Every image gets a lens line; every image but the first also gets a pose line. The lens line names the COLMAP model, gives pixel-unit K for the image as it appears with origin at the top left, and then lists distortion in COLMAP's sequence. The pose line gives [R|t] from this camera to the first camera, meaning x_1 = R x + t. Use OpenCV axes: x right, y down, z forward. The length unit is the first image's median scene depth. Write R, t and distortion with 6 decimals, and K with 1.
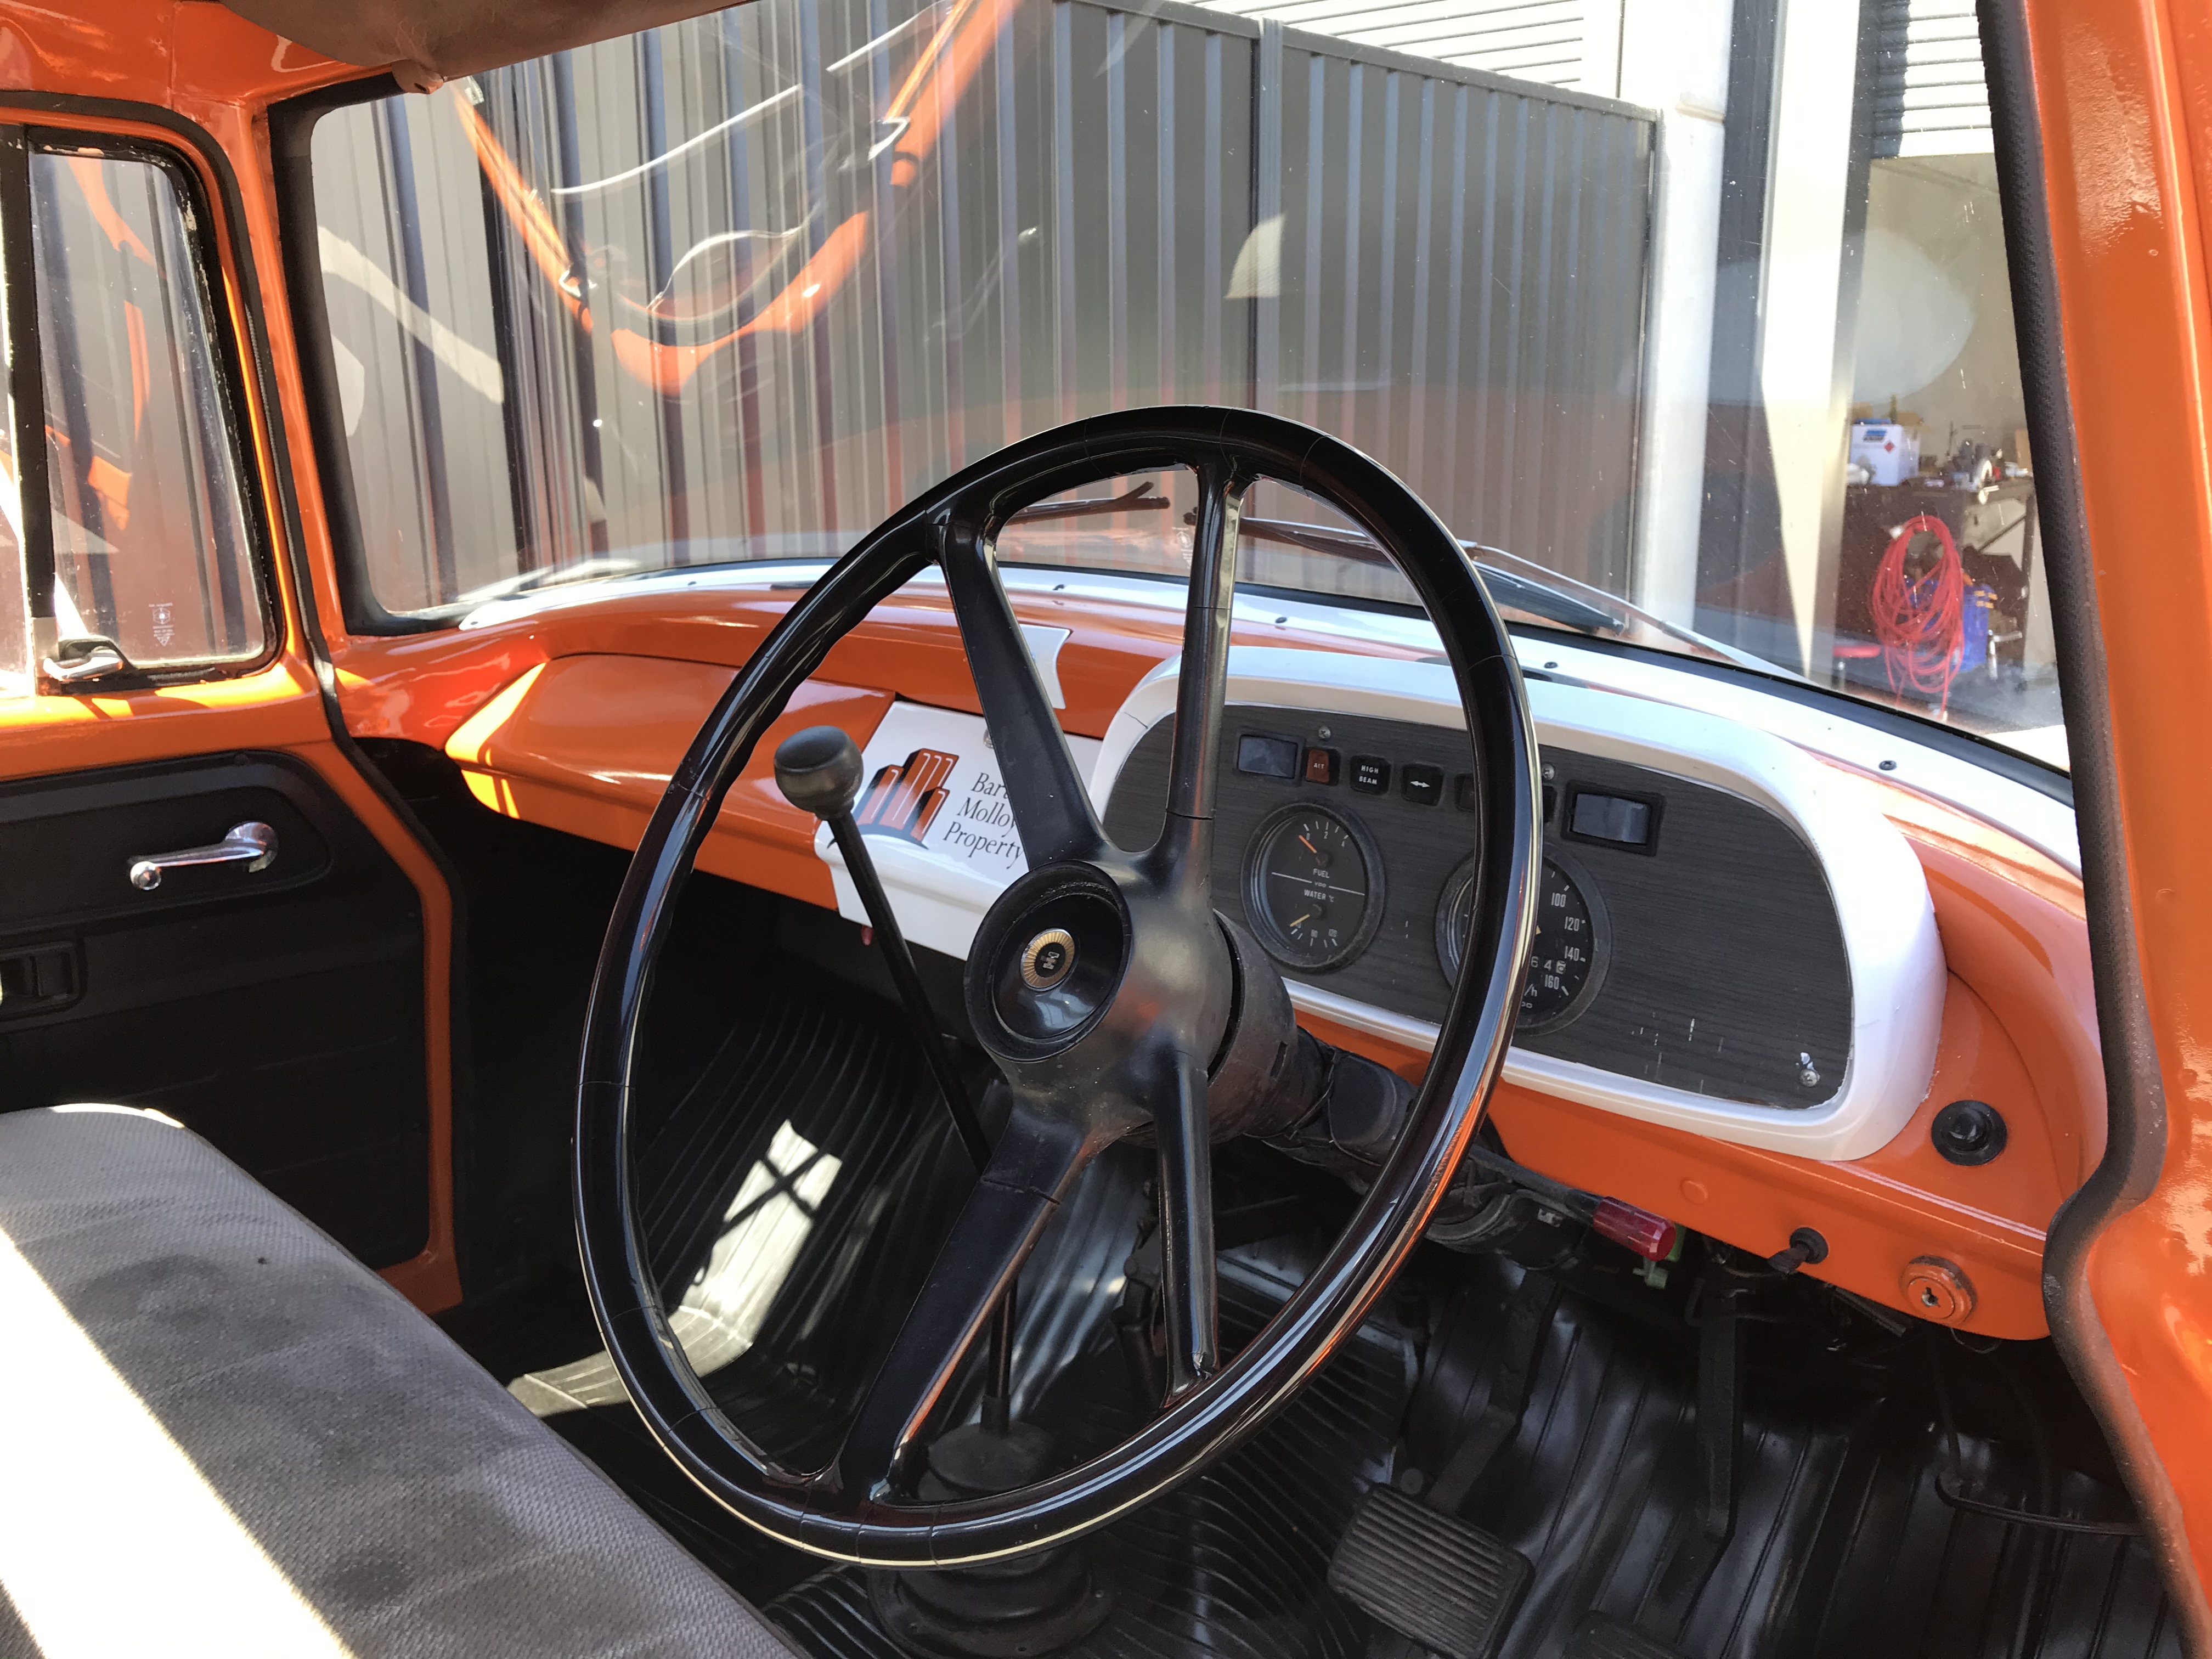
lens RADIAL K [[1806.6, 0, 1114.2], [0, 1806.6, 876.9], [0, 0, 1]] dist [0.073954, 0.001101]
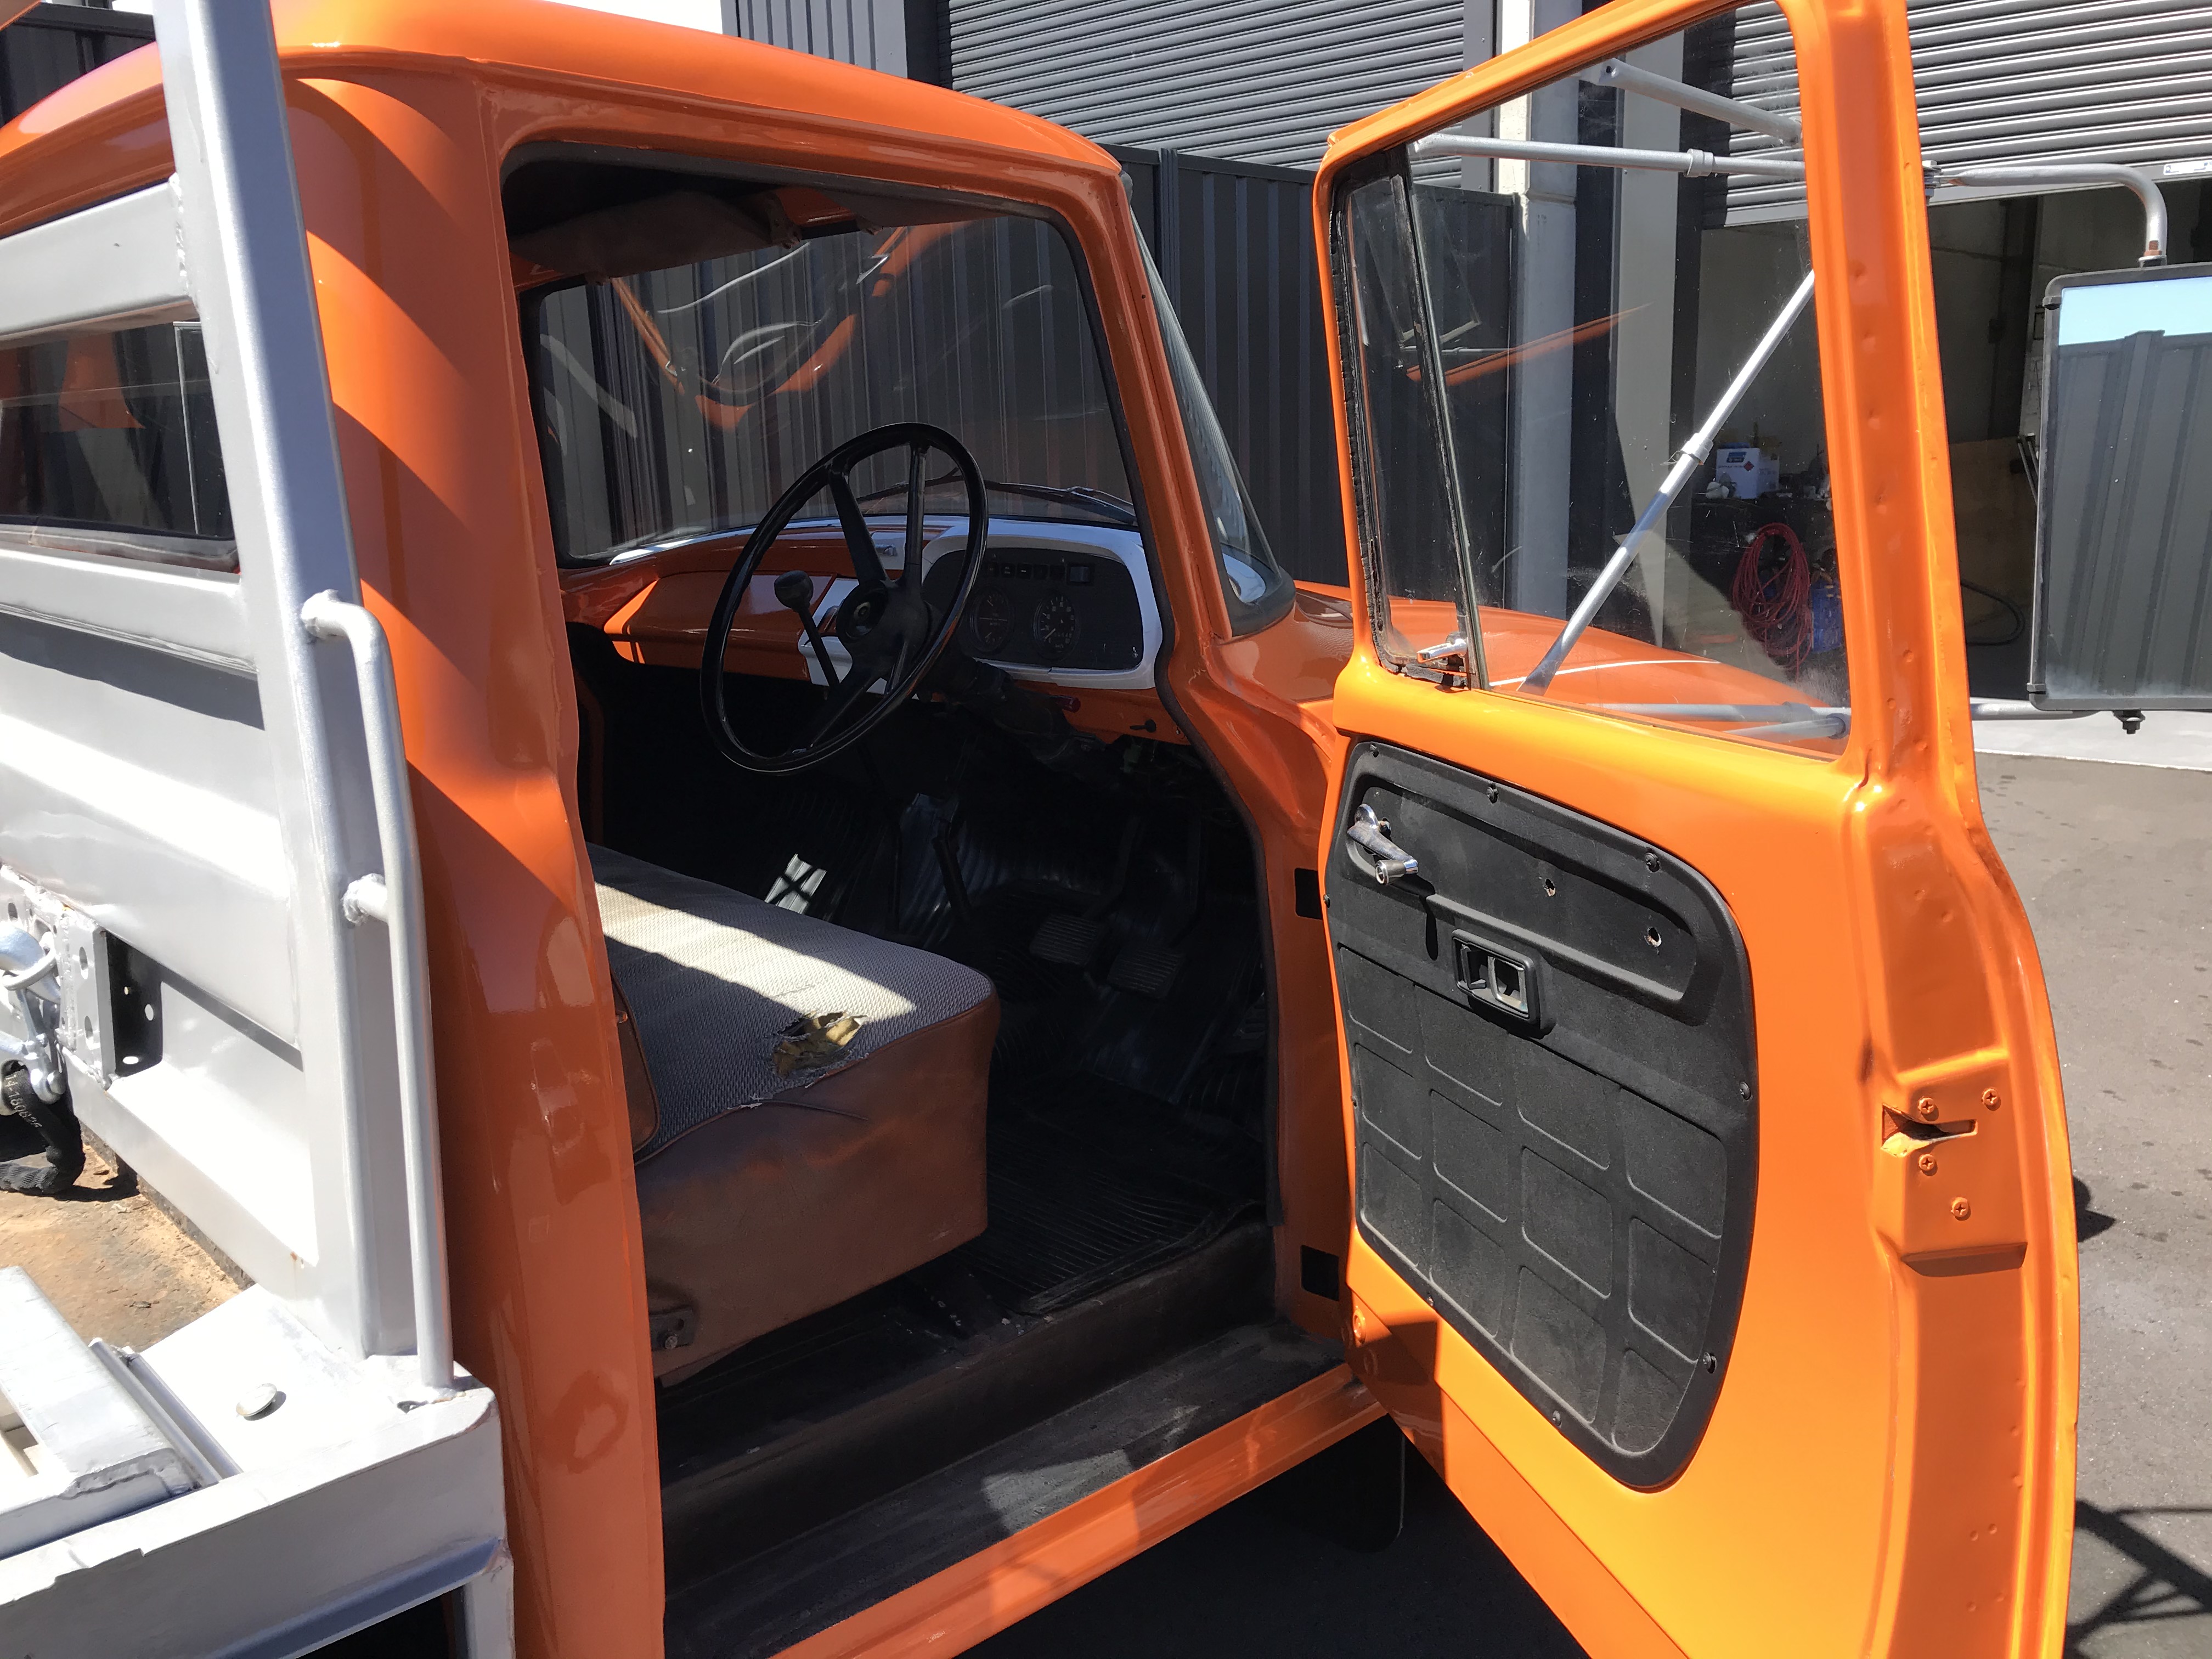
lens RADIAL K [[1831.9, 0, 1106.0], [0, 1831.9, 829.5], [0, 0, 1]] dist [0.158313, -0.000262]
pose [[0.999285, -0.020778, -0.031589, 0.172152], [0.018946, 0.998181, -0.057234, 0.221234], [0.032720, 0.056594, 0.997861, -0.744665]]
